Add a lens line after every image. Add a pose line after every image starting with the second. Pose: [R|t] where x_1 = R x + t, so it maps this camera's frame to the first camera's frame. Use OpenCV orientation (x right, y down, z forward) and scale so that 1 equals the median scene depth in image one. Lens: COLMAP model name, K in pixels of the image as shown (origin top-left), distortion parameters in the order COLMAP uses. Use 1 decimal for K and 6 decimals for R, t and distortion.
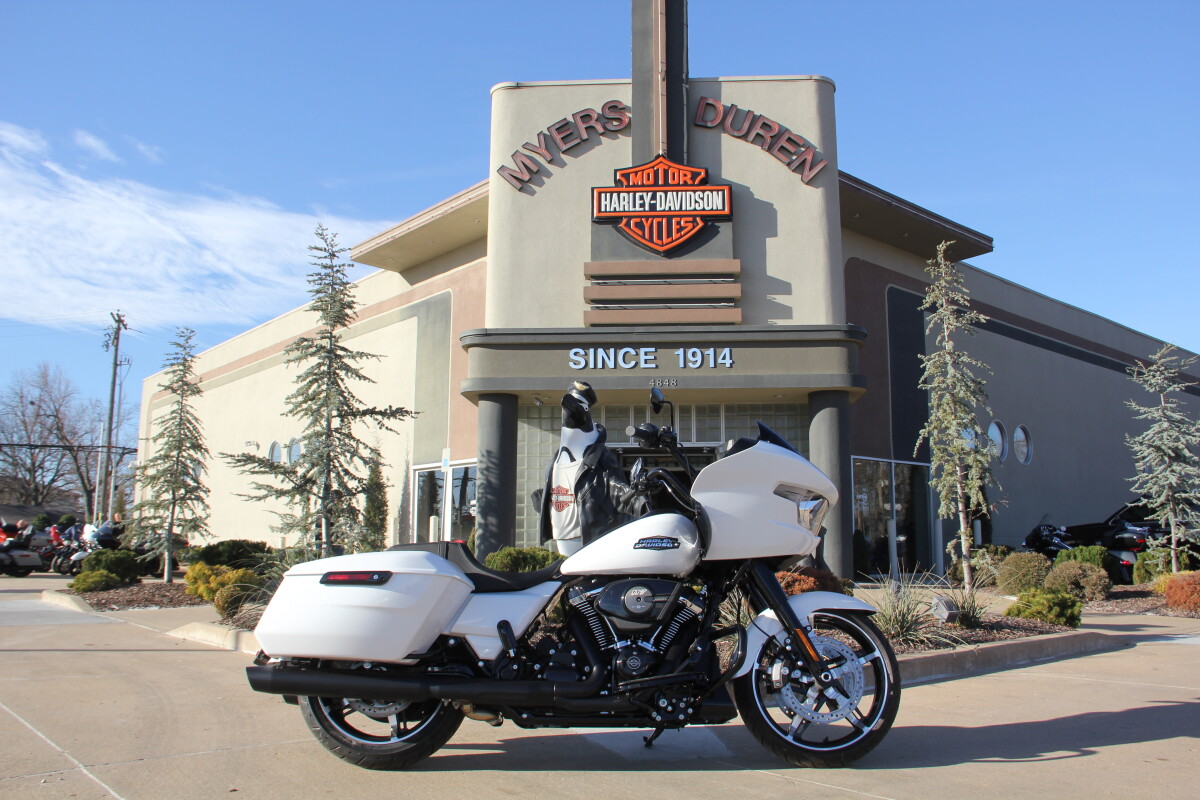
lens RADIAL K [[1029.1, 0, 601.9], [0, 1029.1, 405.6], [0, 0, 1]] dist [-0.161820, 0.048328]
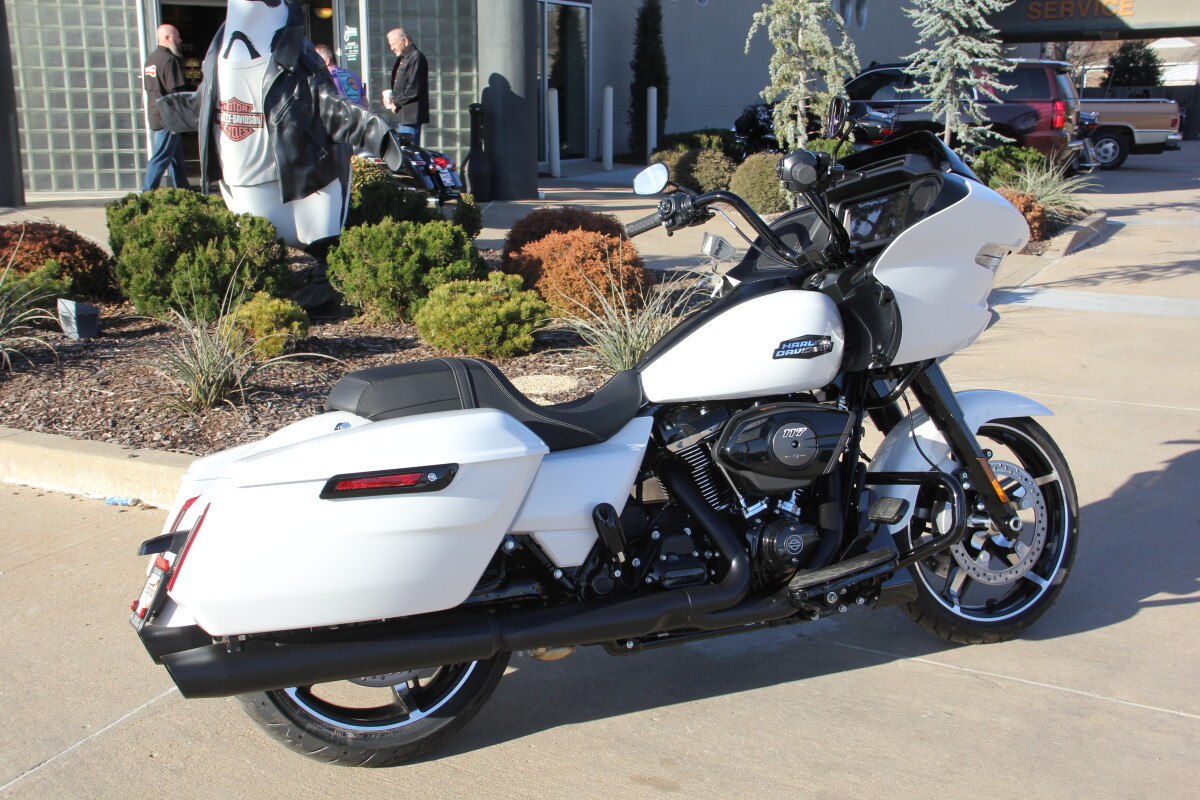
lens RADIAL K [[1366.7, 0, 593.8], [0, 1366.7, 429.2], [0, 0, 1]] dist [0.016546, 0.000000]
pose [[0.920867, -0.094005, 0.378373, -0.175229], [-0.056840, 0.927757, 0.368831, -0.053937], [-0.385711, -0.361152, 0.848998, 0.151221]]
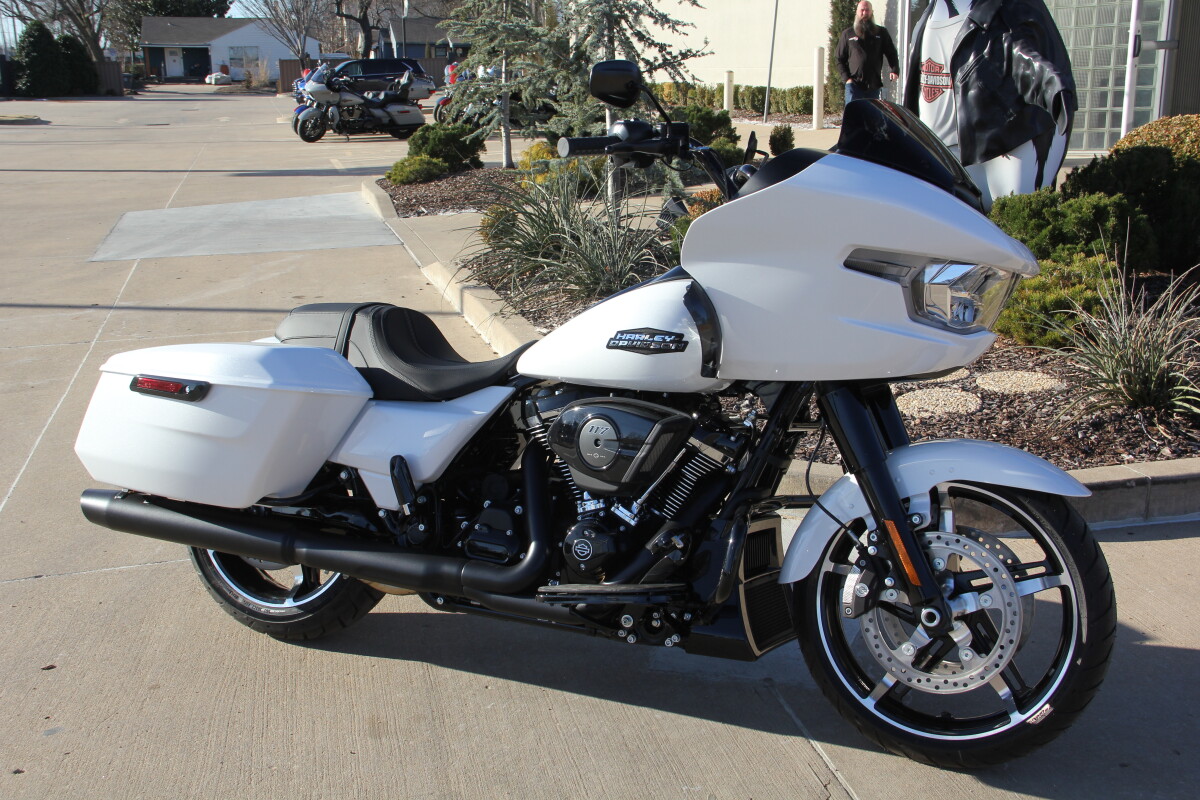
lens RADIAL K [[1366.7, 0, 581.1], [0, 1366.7, 434.4], [0, 0, 1]] dist [0.016546, 0.000000]
pose [[0.887074, 0.099626, -0.450748, 0.166346], [0.091941, 0.918743, 0.384003, -0.049199], [0.452378, -0.382082, 0.805833, 0.168691]]
